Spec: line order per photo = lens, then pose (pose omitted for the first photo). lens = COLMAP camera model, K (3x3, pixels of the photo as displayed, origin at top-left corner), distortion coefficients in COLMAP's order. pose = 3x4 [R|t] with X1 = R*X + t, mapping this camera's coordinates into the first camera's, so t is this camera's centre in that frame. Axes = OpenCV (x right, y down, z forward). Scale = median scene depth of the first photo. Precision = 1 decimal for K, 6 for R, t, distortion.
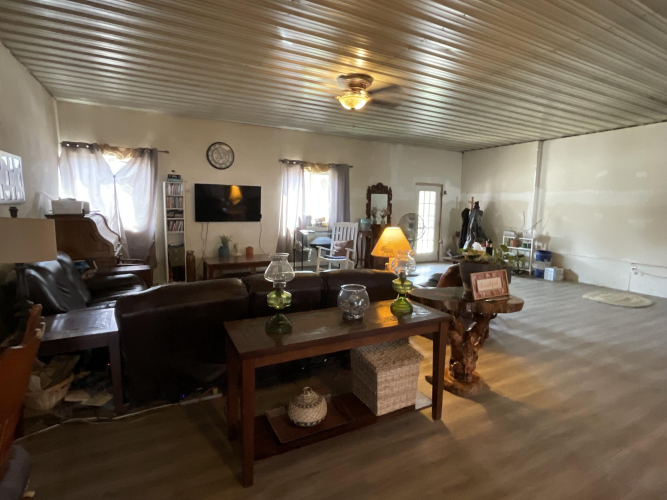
lens RADIAL K [[343.5, 0, 332.5], [0, 343.5, 250.3], [0, 0, 1]] dist [-0.016184, 0.012543]
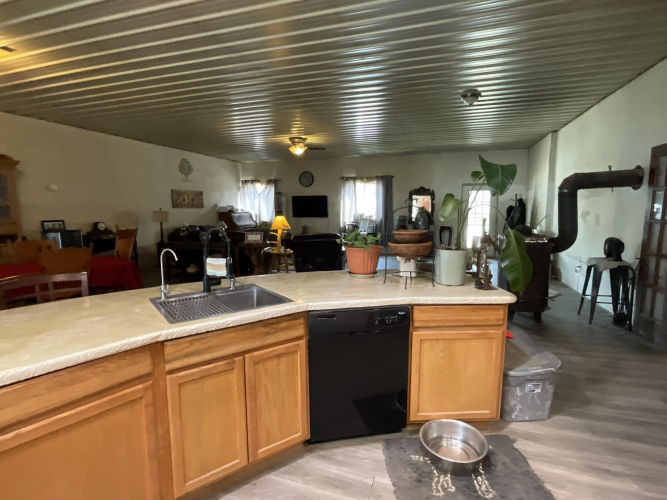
lens RADIAL K [[343.5, 0, 330.4], [0, 343.5, 247.3], [0, 0, 1]] dist [-0.016184, 0.012543]
pose [[0.691702, 0.060649, -0.719632, 1.121672], [-0.077532, 0.996945, 0.009498, 0.046584], [0.718010, 0.049224, 0.694290, -0.108421]]
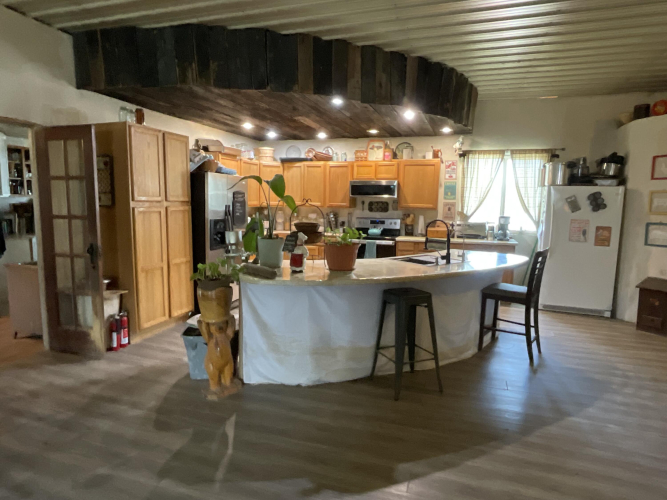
lens RADIAL K [[410.3, 0, 331.7], [0, 410.3, 248.9], [0, 0, 1]] dist [-0.014997, 0.005241]
pose [[-0.695307, -0.114695, 0.709502, 0.462942], [0.062511, 0.973793, 0.218679, -0.064302], [-0.715990, 0.196401, -0.669915, 0.597250]]
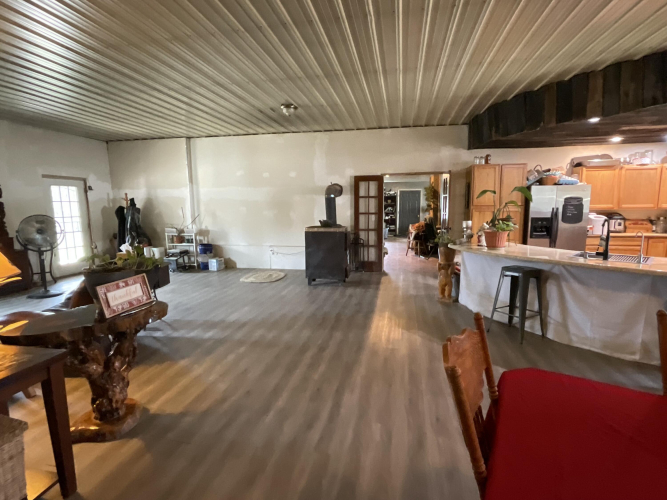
lens RADIAL K [[343.5, 0, 332.5], [0, 343.5, 250.3], [0, 0, 1]] dist [-0.016184, 0.012543]
pose [[0.630503, -0.127351, 0.765668, 0.068066], [0.121486, 0.990482, 0.064703, -0.000155], [-0.766621, 0.052222, 0.639973, 0.033084]]
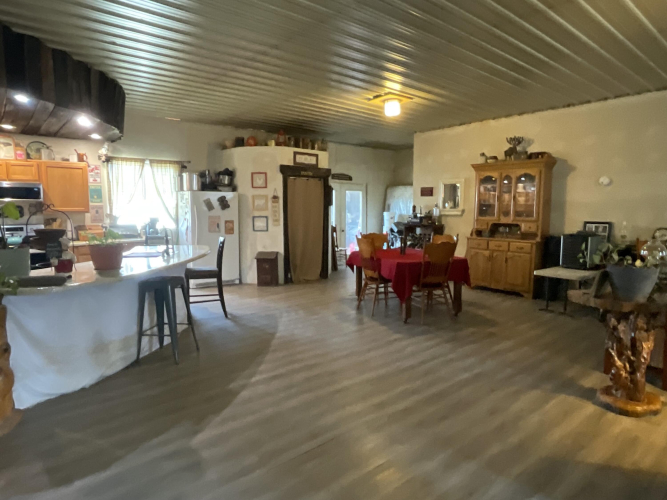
lens RADIAL K [[410.3, 0, 333.1], [0, 410.3, 250.1], [0, 0, 1]] dist [-0.014997, 0.005241]
pose [[-0.975040, 0.004388, -0.221984, 0.652578], [-0.047443, 0.972595, 0.227614, -0.093416], [0.216899, 0.232465, -0.948111, 0.851621]]
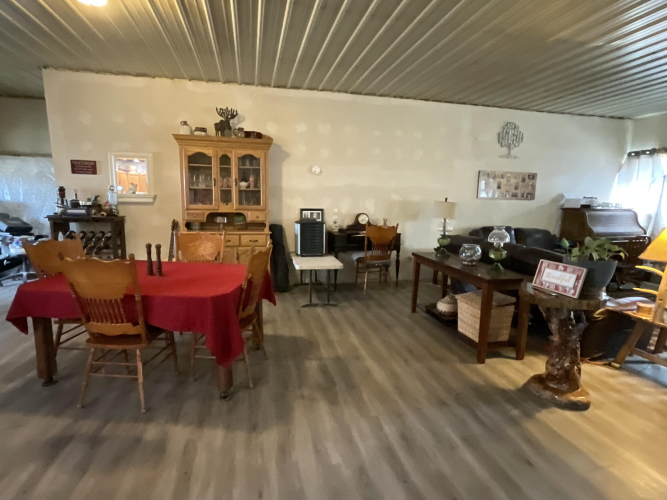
lens RADIAL K [[343.5, 0, 332.8], [0, 343.5, 250.8], [0, 0, 1]] dist [-0.016184, 0.012543]
pose [[-0.253228, 0.125994, -0.959167, 0.648098], [-0.150584, 0.974264, 0.167733, -0.012532], [0.955615, 0.186910, -0.227739, 0.285511]]
